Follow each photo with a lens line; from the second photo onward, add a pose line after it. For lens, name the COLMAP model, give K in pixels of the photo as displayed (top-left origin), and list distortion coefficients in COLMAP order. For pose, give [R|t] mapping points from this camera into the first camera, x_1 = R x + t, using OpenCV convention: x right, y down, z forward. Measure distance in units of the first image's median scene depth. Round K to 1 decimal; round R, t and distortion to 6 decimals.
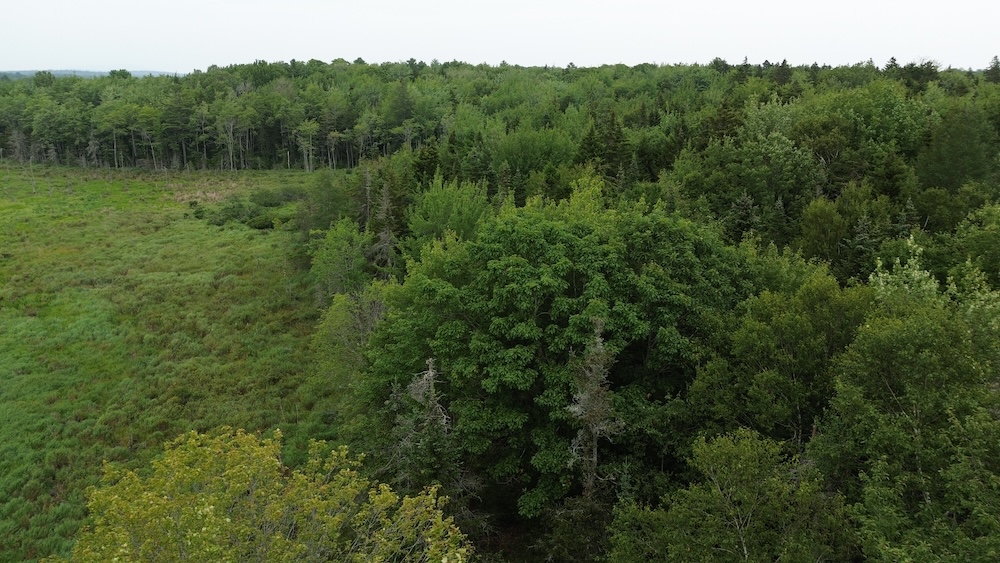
lens RADIAL K [[698.6, 0, 501.6], [0, 698.6, 284.9], [0, 0, 1]] dist [0.067807, -0.080431]
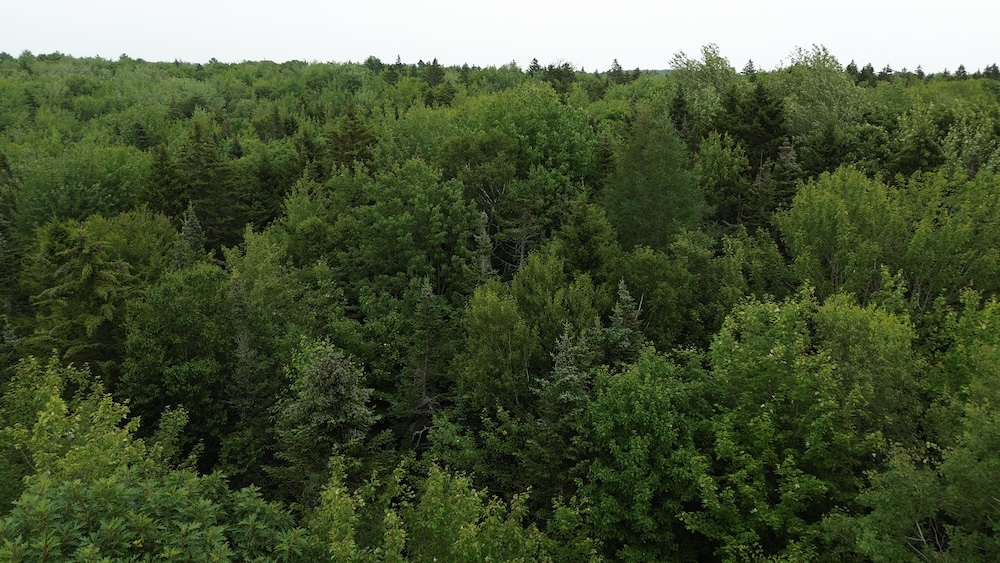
lens RADIAL K [[698.6, 0, 501.6], [0, 698.6, 284.9], [0, 0, 1]] dist [0.067807, -0.080431]
pose [[0.901544, -0.119942, 0.415731, 0.046571], [0.119283, 0.992475, 0.027664, -0.029077], [-0.415921, 0.024649, 0.909067, 0.099189]]
